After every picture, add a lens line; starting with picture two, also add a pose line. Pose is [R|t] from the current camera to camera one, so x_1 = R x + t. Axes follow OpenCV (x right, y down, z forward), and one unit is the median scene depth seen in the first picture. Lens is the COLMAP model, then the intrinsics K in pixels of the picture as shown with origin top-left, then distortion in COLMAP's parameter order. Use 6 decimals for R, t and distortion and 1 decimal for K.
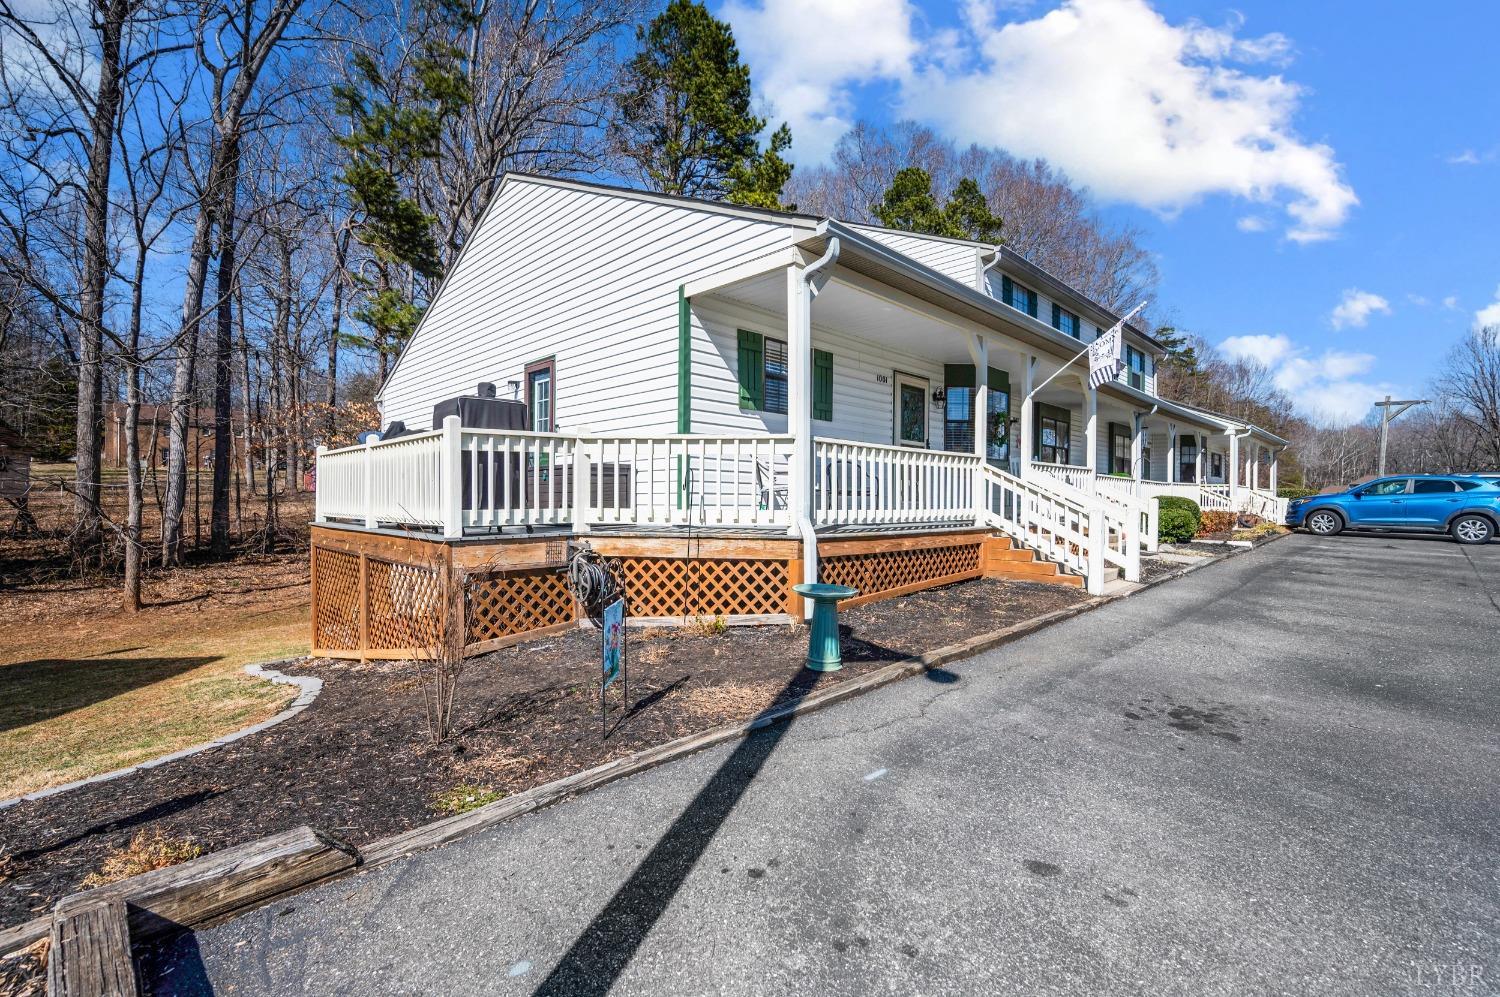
lens RADIAL K [[668.0, 0, 756.4], [0, 668.0, 503.4], [0, 0, 1]] dist [-0.000650, -0.000308]
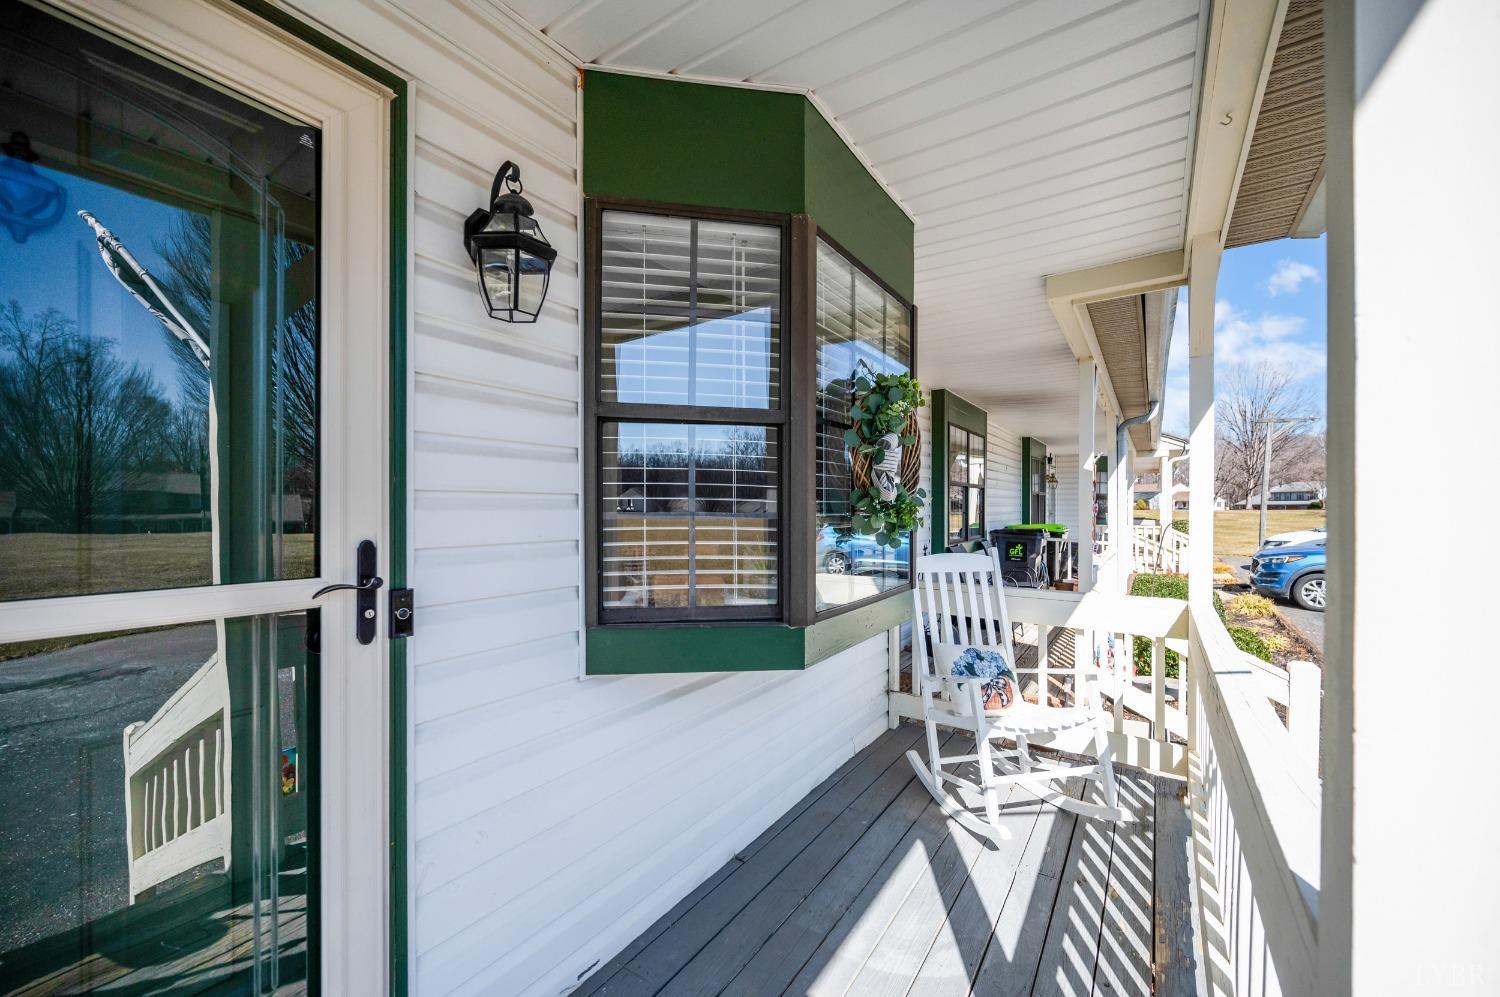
lens RADIAL K [[595.8, 0, 749.7], [0, 595.8, 506.7], [0, 0, 1]] dist [-0.000449, -0.000915]
pose [[0.982725, -0.004441, 0.185017, 0.419304], [0.003690, 0.999983, 0.004405, -0.142231], [-0.185033, -0.003646, 0.982725, 1.203476]]
